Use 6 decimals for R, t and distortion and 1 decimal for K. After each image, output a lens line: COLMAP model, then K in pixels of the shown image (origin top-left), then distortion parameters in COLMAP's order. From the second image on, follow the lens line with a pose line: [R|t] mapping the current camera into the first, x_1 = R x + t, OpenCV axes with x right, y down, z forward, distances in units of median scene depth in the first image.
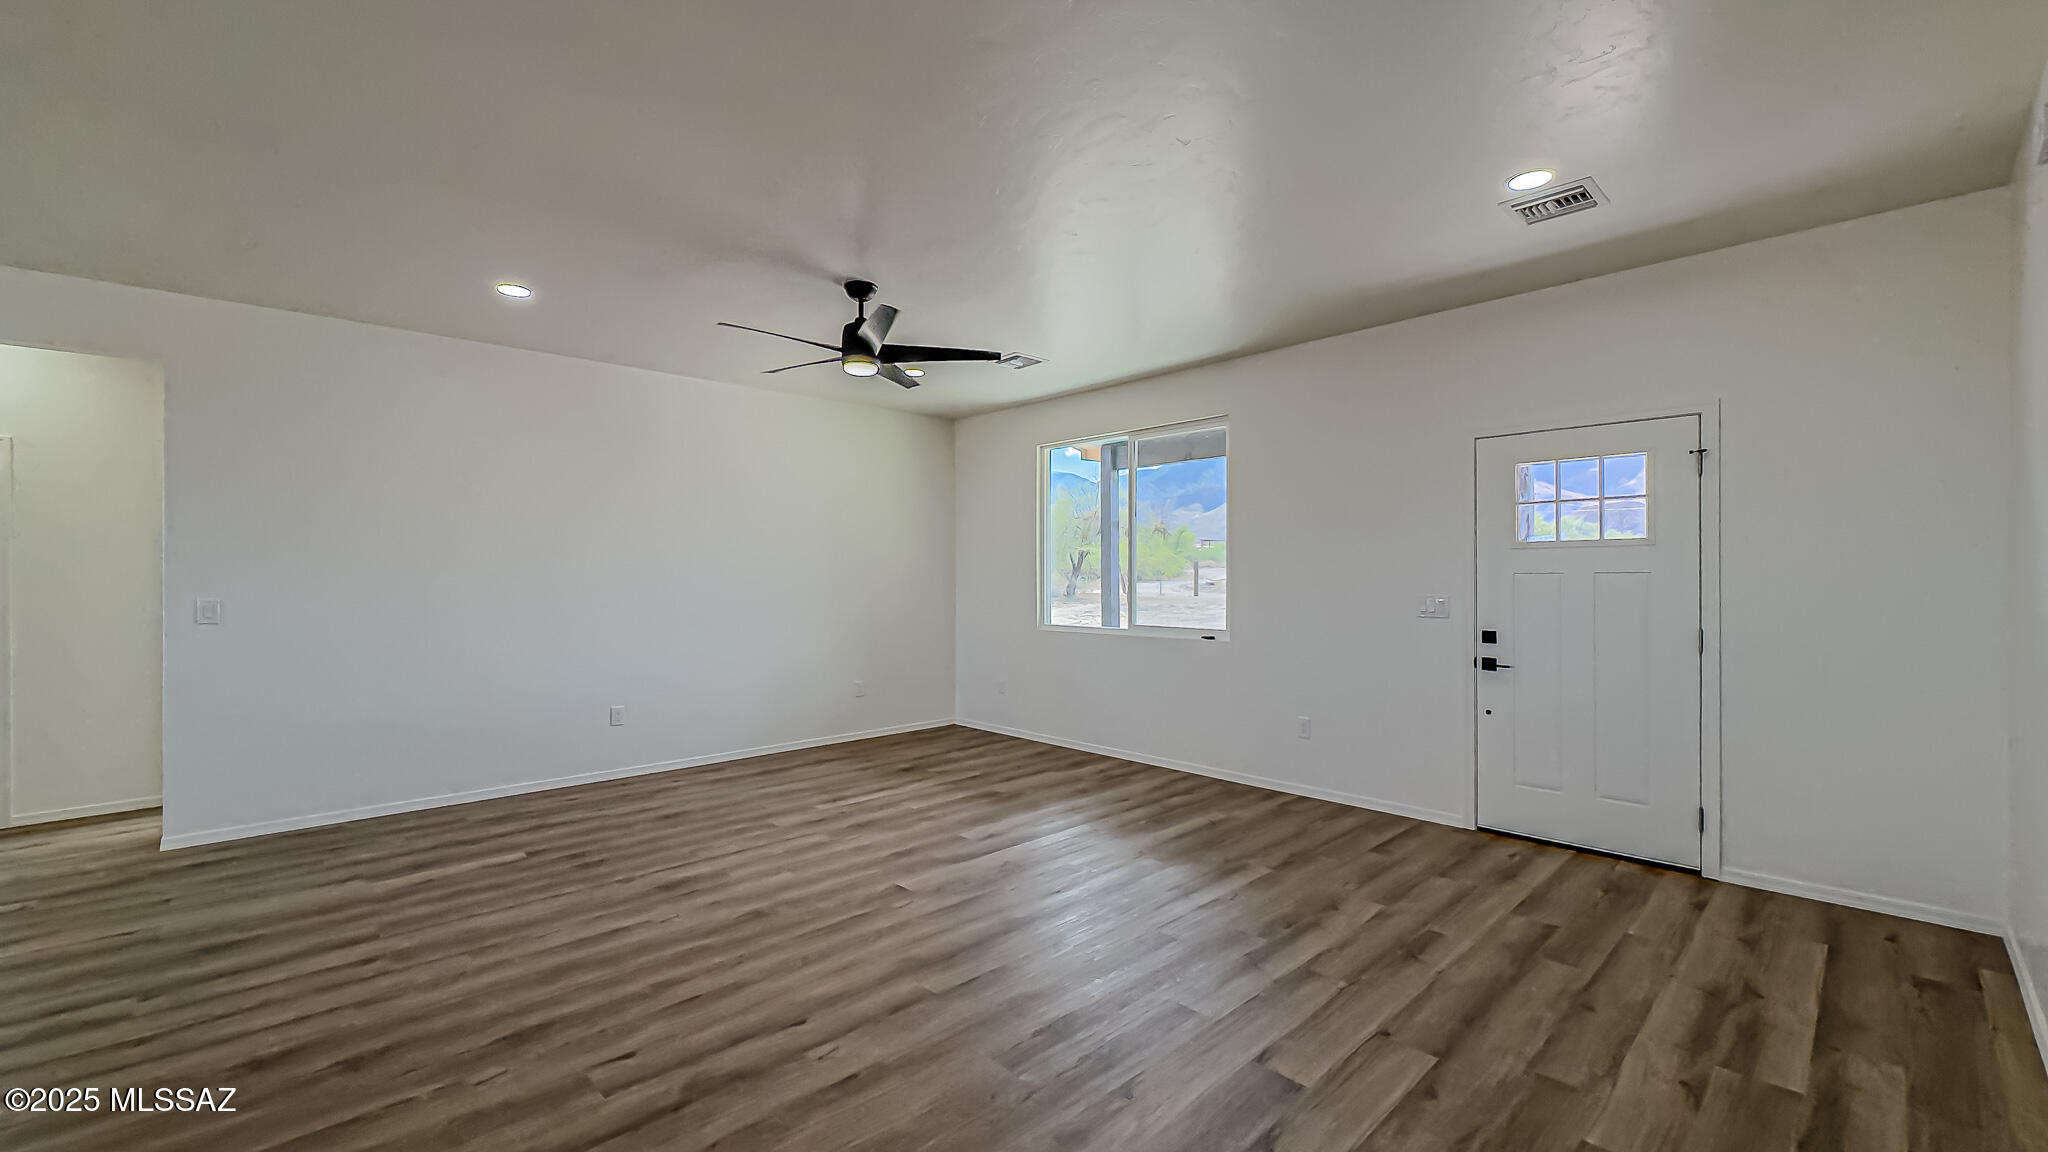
lens RADIAL K [[818.7, 0, 1026.8], [0, 818.7, 564.4], [0, 0, 1]] dist [-0.003324, 0.000593]
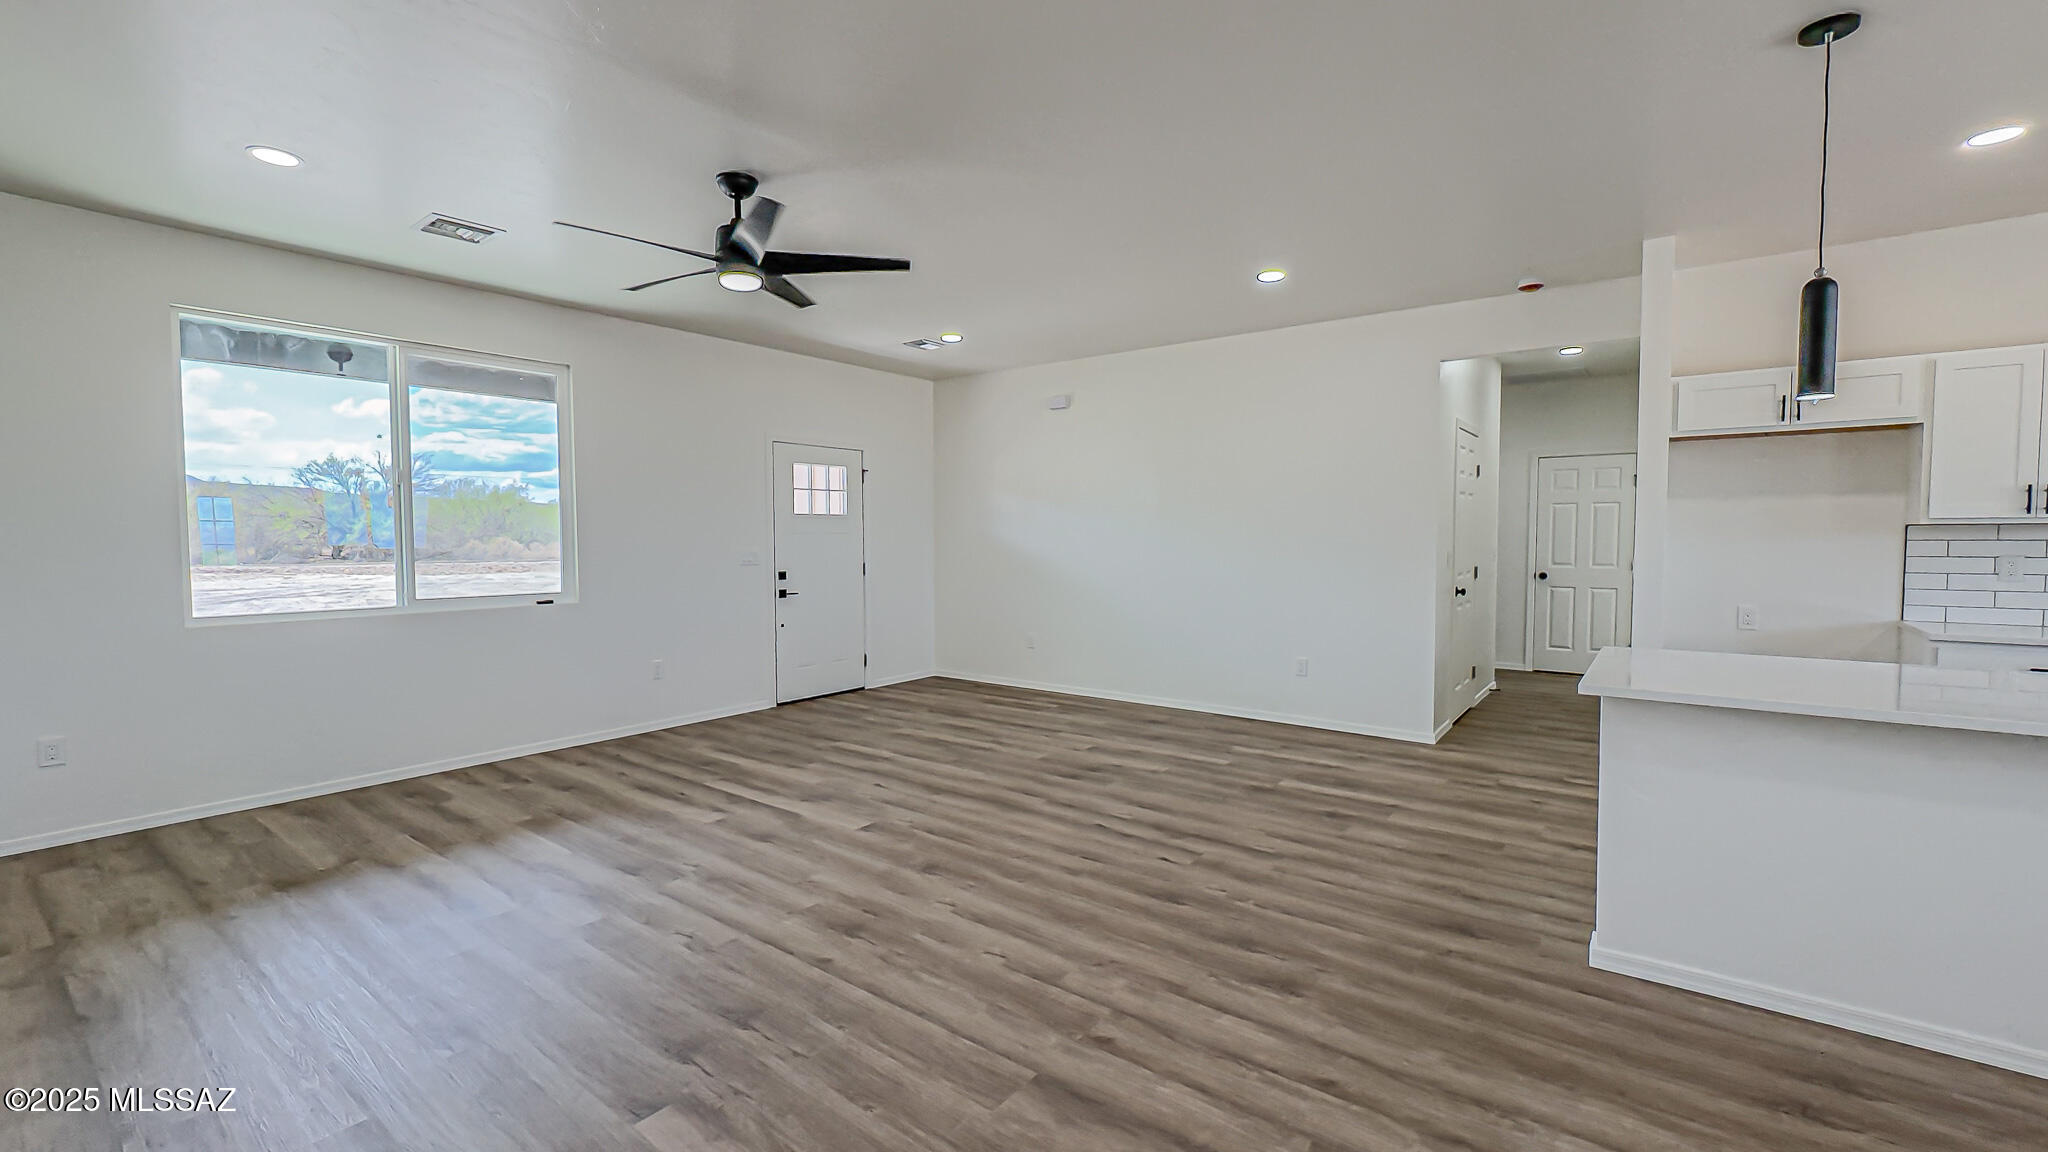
lens RADIAL K [[849.3, 0, 1027.7], [0, 849.3, 576.6], [0, 0, 1]] dist [-0.003001, 0.000394]
pose [[-0.160042, -0.043908, 0.986133, -1.290113], [-0.010453, 0.999030, 0.042785, 0.023520], [-0.987055, -0.003461, -0.160346, 0.996966]]
